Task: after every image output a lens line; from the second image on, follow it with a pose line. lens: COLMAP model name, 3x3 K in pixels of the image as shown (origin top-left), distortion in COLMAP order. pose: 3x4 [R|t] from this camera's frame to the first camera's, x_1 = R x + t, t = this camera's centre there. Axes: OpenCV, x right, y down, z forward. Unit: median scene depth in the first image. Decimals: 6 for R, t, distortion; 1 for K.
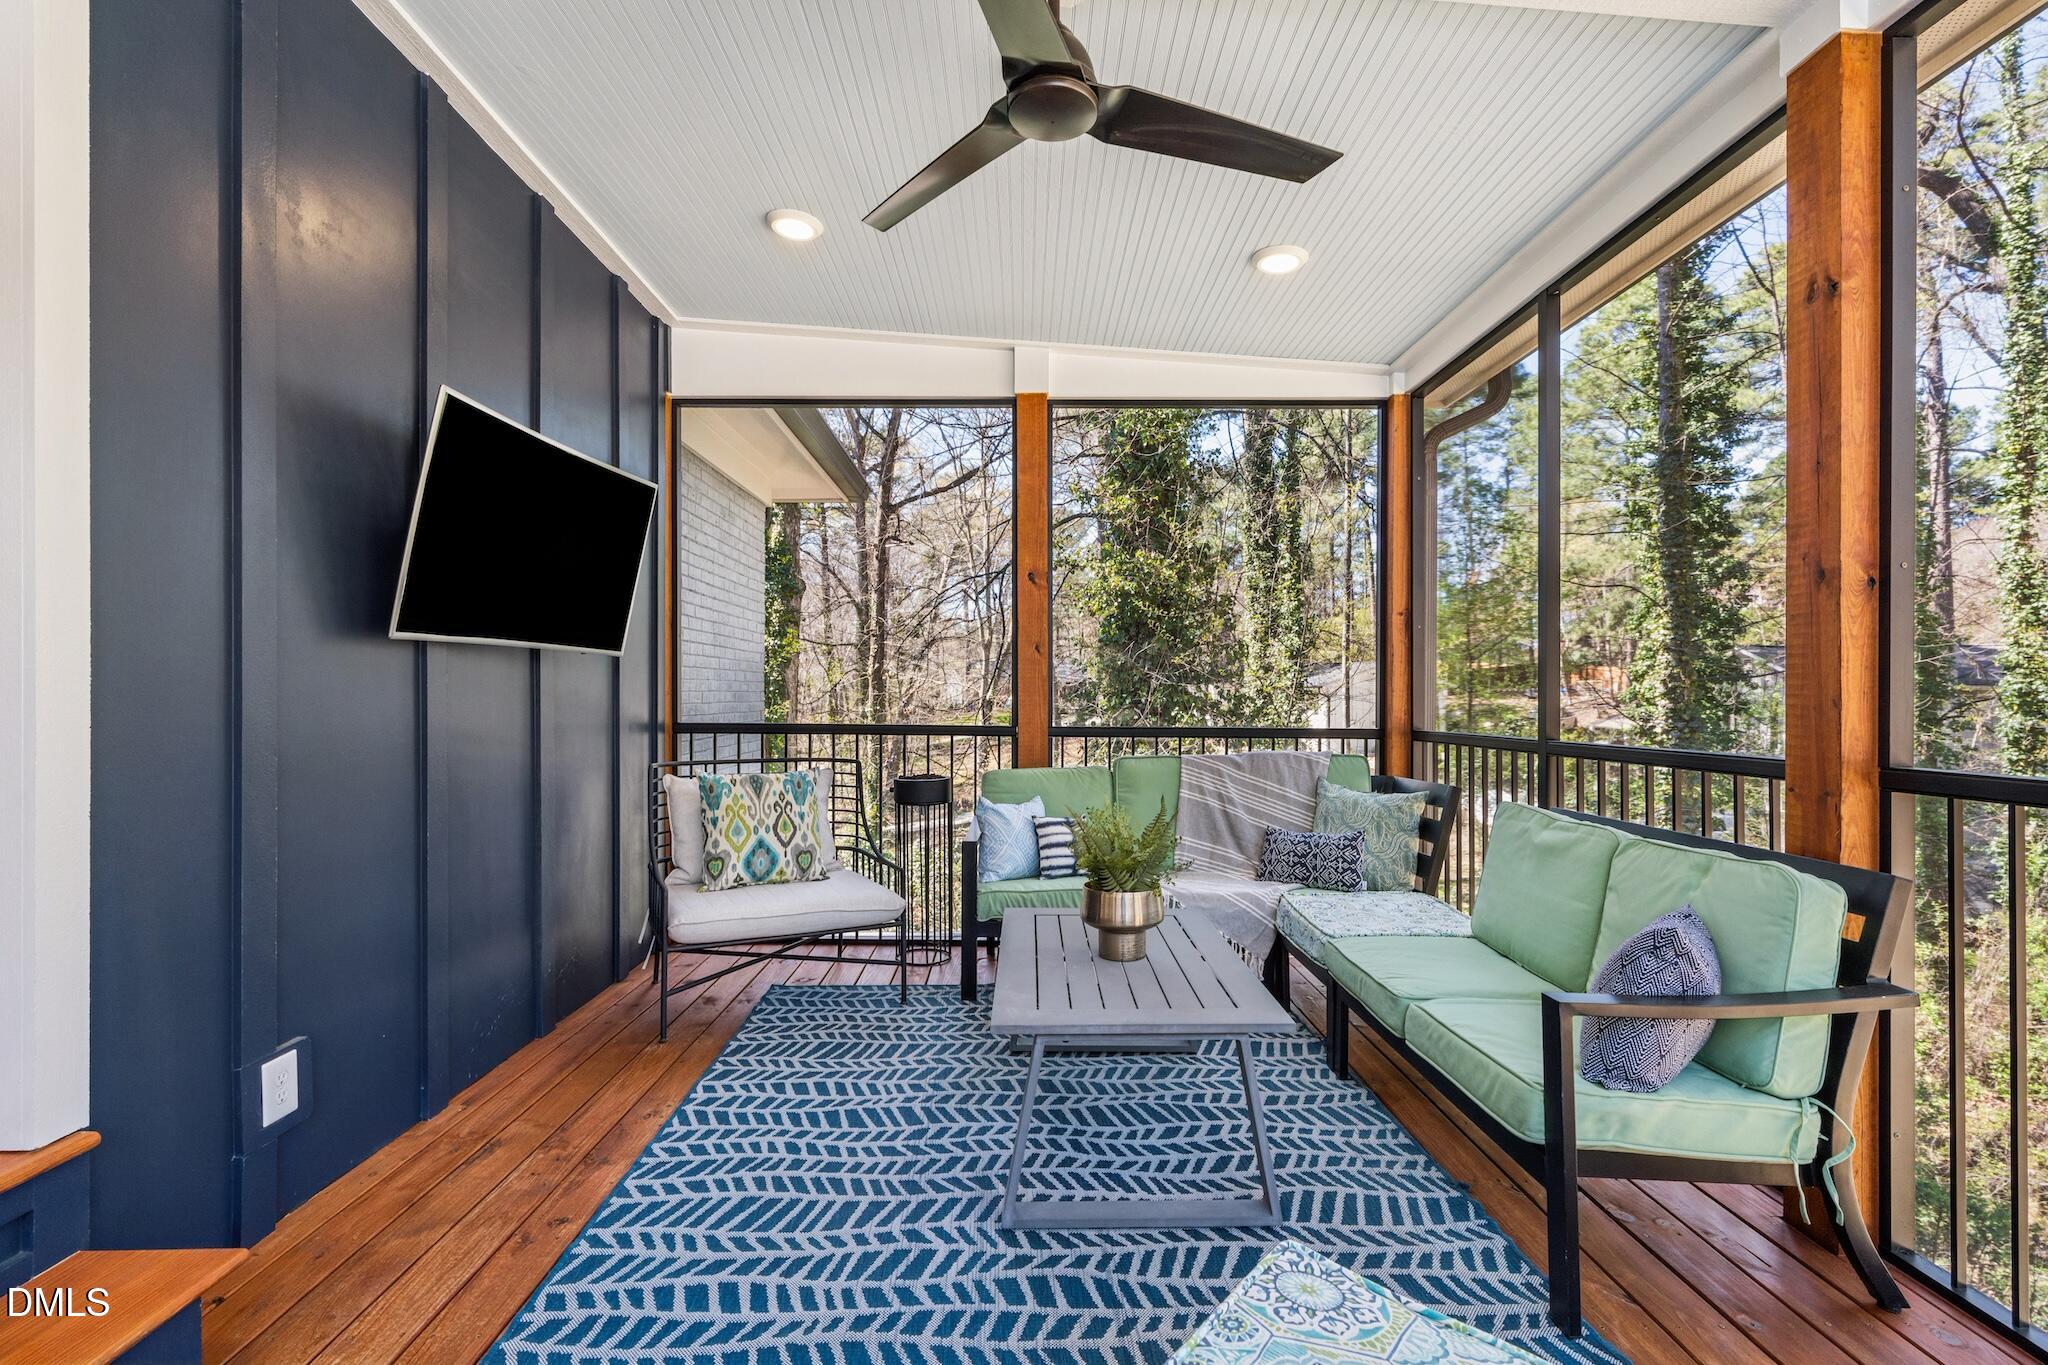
lens RADIAL K [[928.9, 0, 1033.6], [0, 928.9, 686.1], [0, 0, 1]] dist [-0.003119, -0.000332]
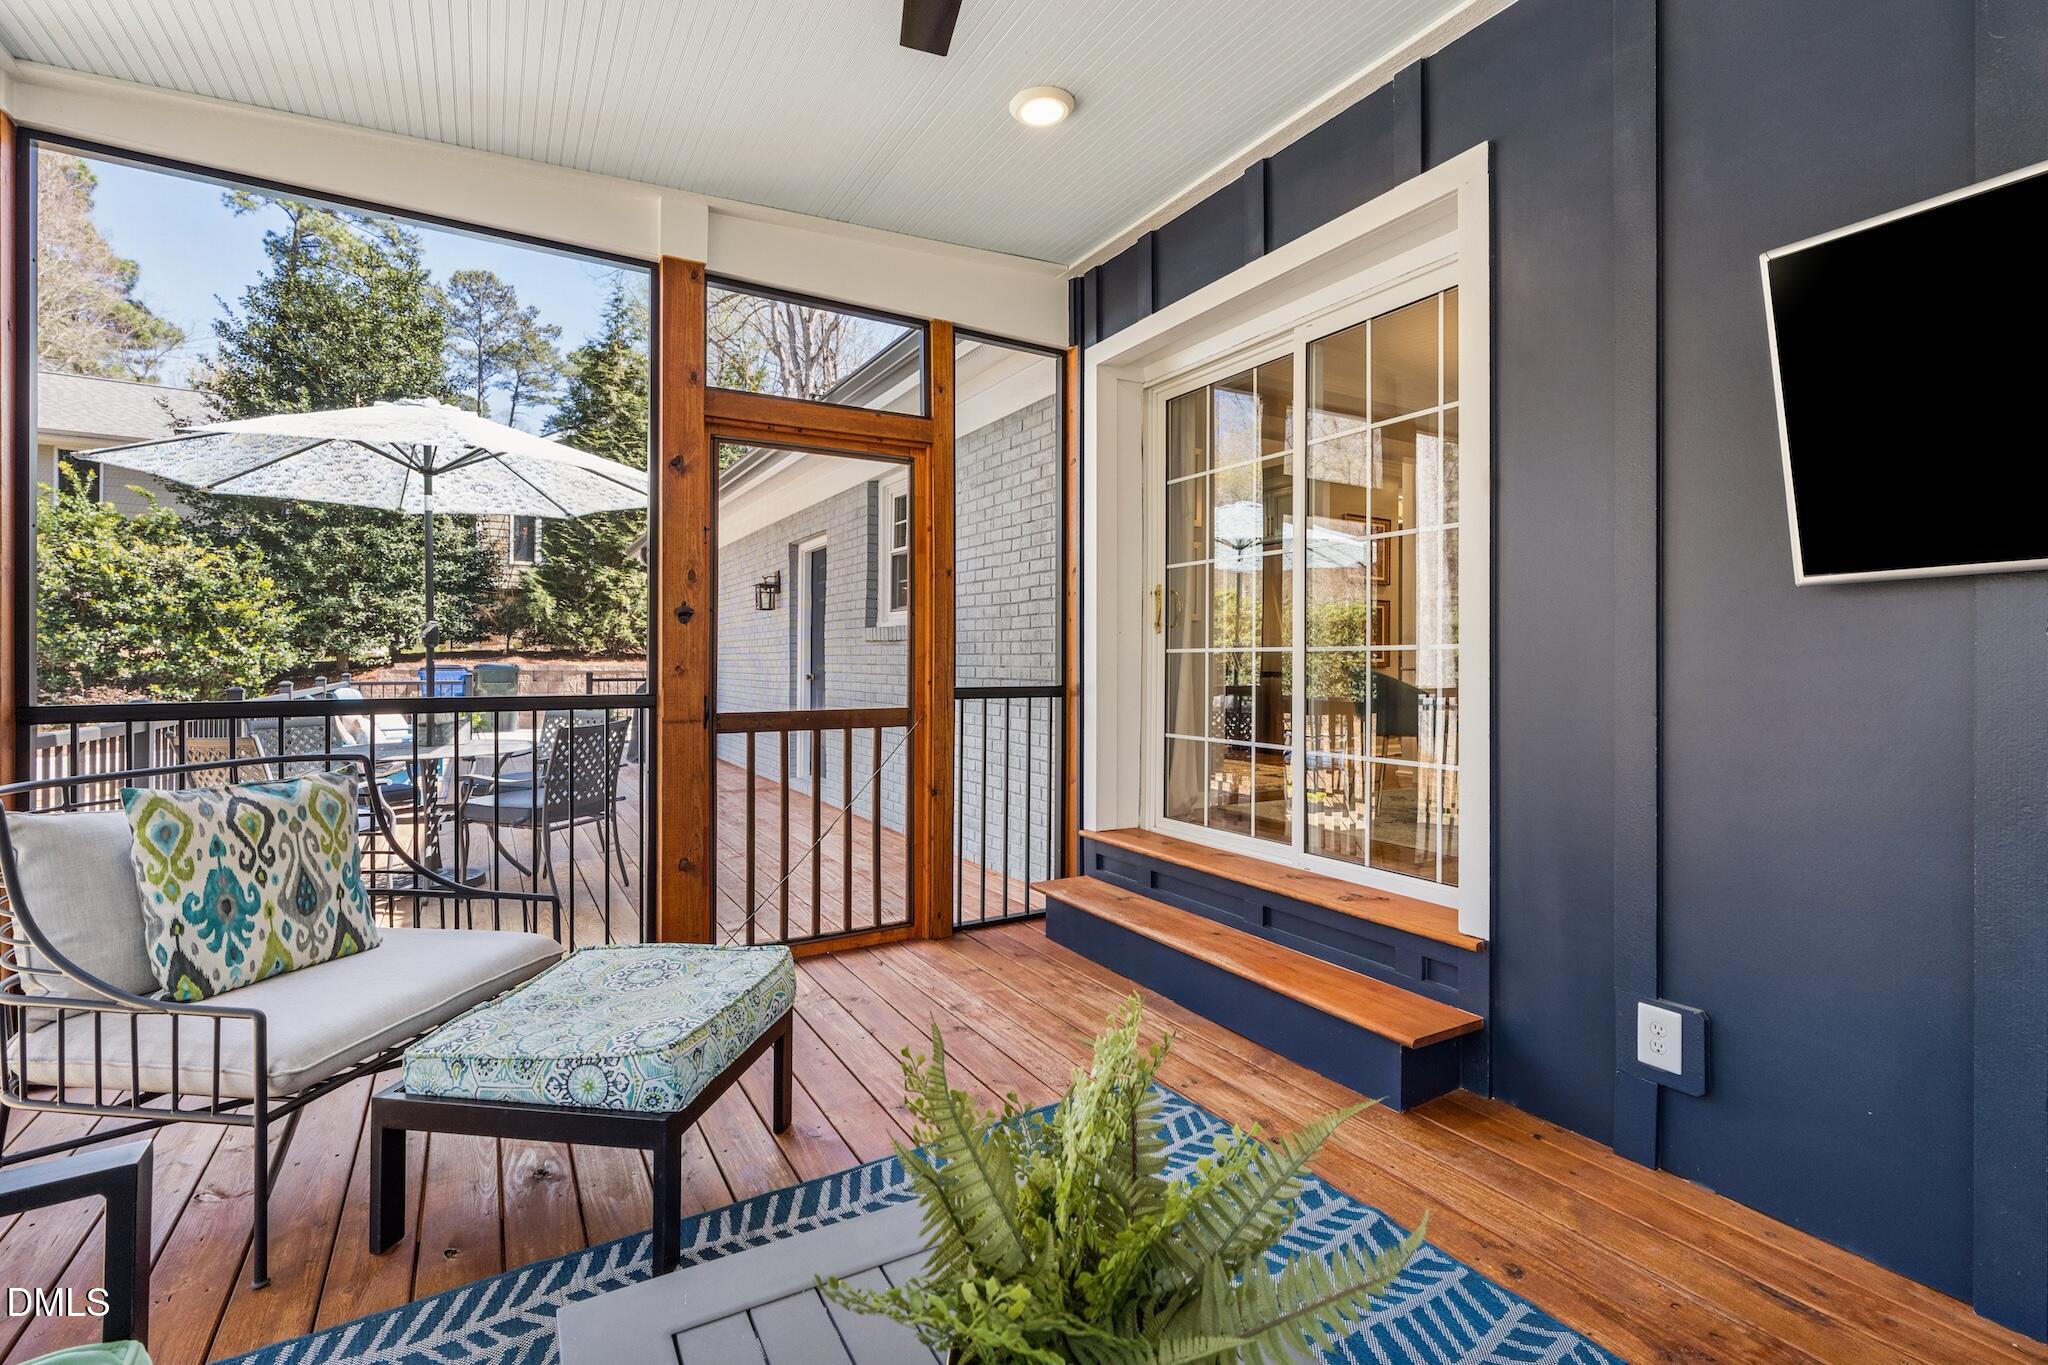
lens RADIAL K [[918.1, 0, 1032.3], [0, 918.1, 679.4], [0, 0, 1]] dist [-0.000970, 0.001338]
pose [[-0.864362, 0.004140, -0.502852, 0.199788], [0.000638, 0.999974, 0.007138, 0.017010], [0.502869, 0.005849, -0.864343, 1.013591]]
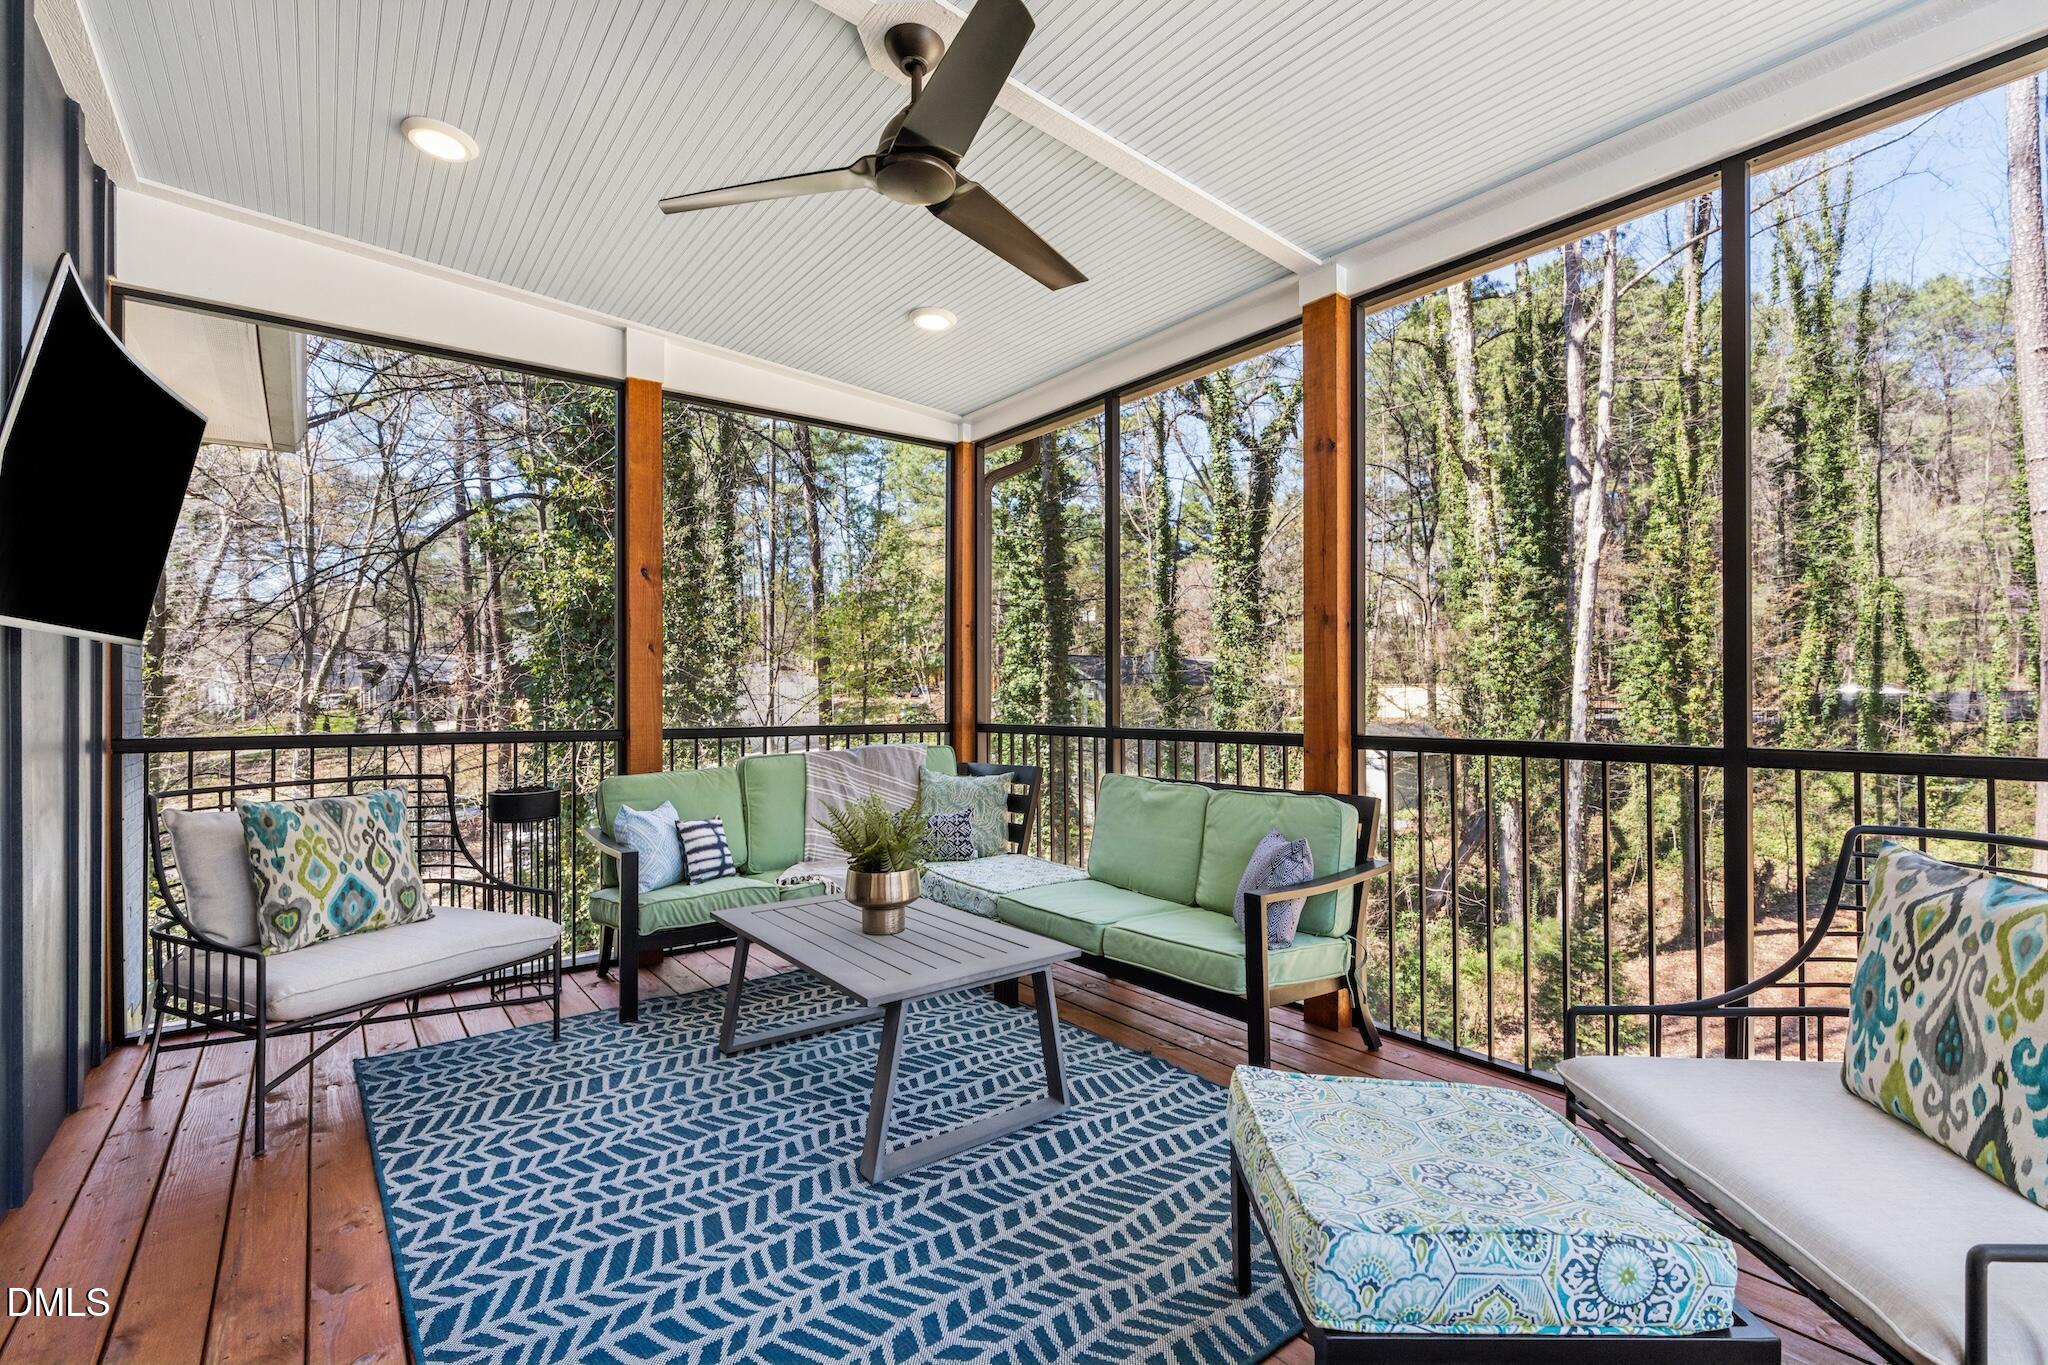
lens RADIAL K [[918.1, 0, 1032.3], [0, 918.1, 679.4], [0, 0, 1]] dist [-0.000970, 0.001338]
pose [[0.796740, 0.004276, 0.604307, -0.358463], [-0.000124, 0.999976, -0.006912, -0.001808], [-0.604322, 0.005432, 0.796722, 0.014492]]
